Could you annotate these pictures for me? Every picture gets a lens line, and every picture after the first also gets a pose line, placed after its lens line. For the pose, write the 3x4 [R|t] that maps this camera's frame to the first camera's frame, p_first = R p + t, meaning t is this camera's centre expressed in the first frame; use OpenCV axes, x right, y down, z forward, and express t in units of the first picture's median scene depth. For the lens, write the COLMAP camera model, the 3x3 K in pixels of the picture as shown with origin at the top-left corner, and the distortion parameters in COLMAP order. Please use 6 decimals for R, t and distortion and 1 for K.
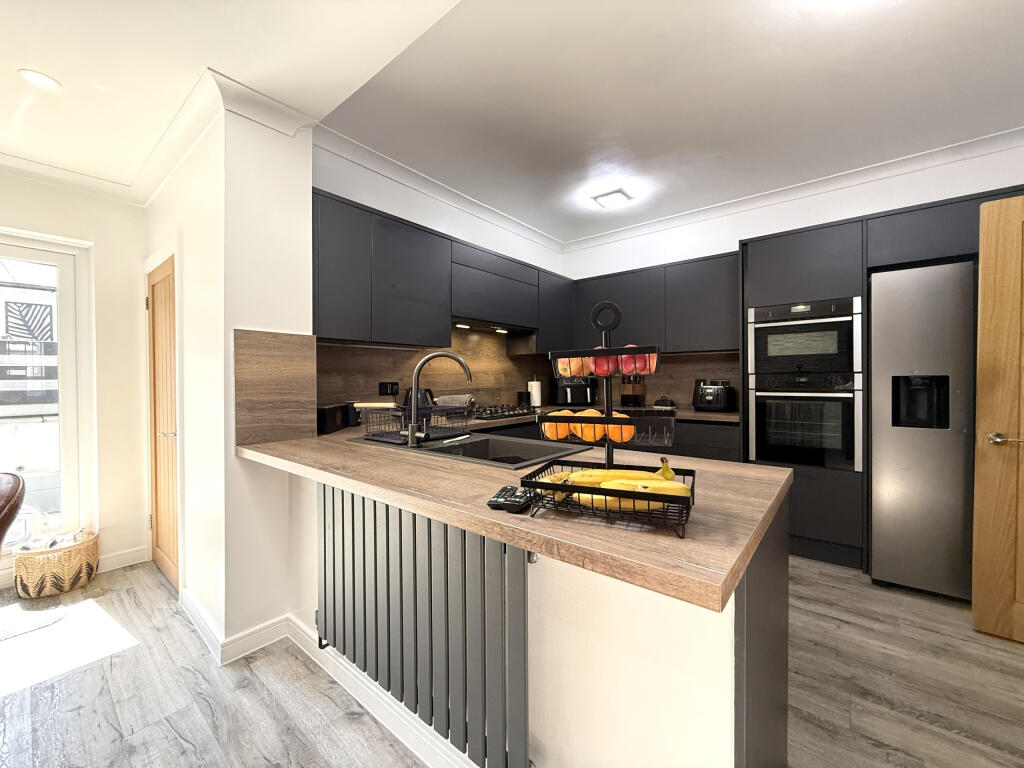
lens RADIAL K [[412.9, 0, 506.9], [0, 412.9, 382.9], [0, 0, 1]] dist [0.000831, 0.000405]
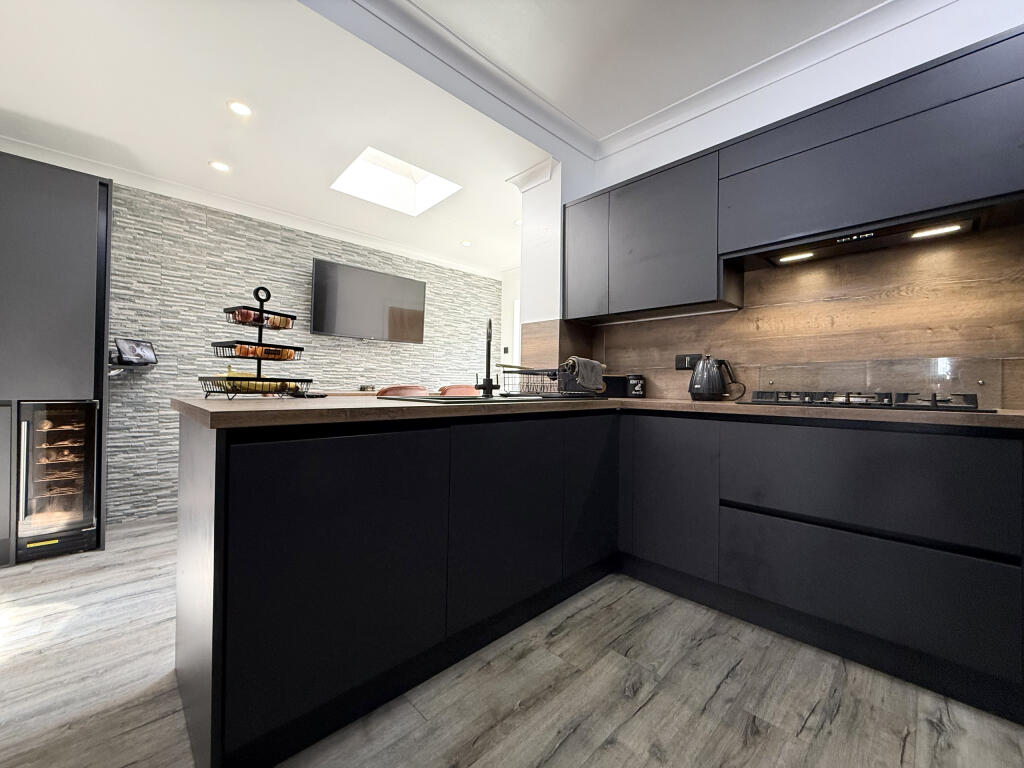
lens RADIAL K [[412.9, 0, 504.3], [0, 412.9, 382.4], [0, 0, 1]] dist [0.000831, 0.000405]
pose [[-0.103454, -0.003182, -0.994629, 0.592799], [-0.023635, 0.999720, -0.000740, 0.064009], [0.994353, 0.023432, -0.103501, 0.695590]]
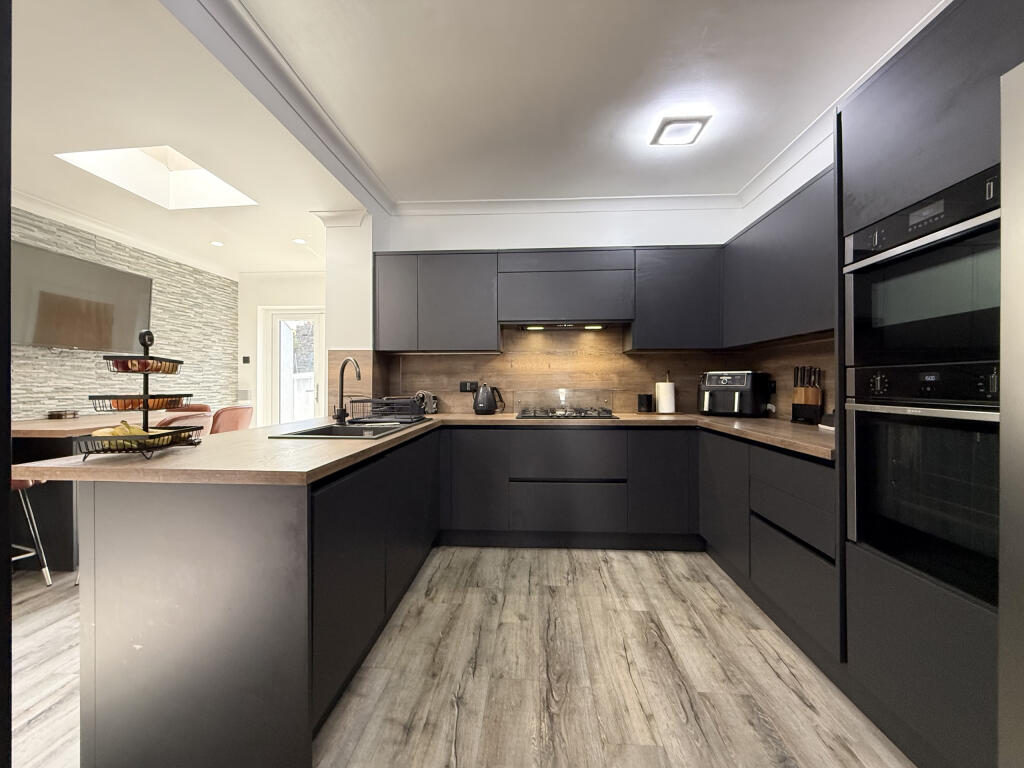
lens RADIAL K [[412.9, 0, 514.5], [0, 412.9, 382.1], [0, 0, 1]] dist [0.000831, 0.000405]
pose [[0.599362, 0.002448, -0.800474, 0.749438], [-0.011437, 0.999919, -0.005506, 0.004842], [0.800396, 0.012455, 0.599342, 0.372612]]
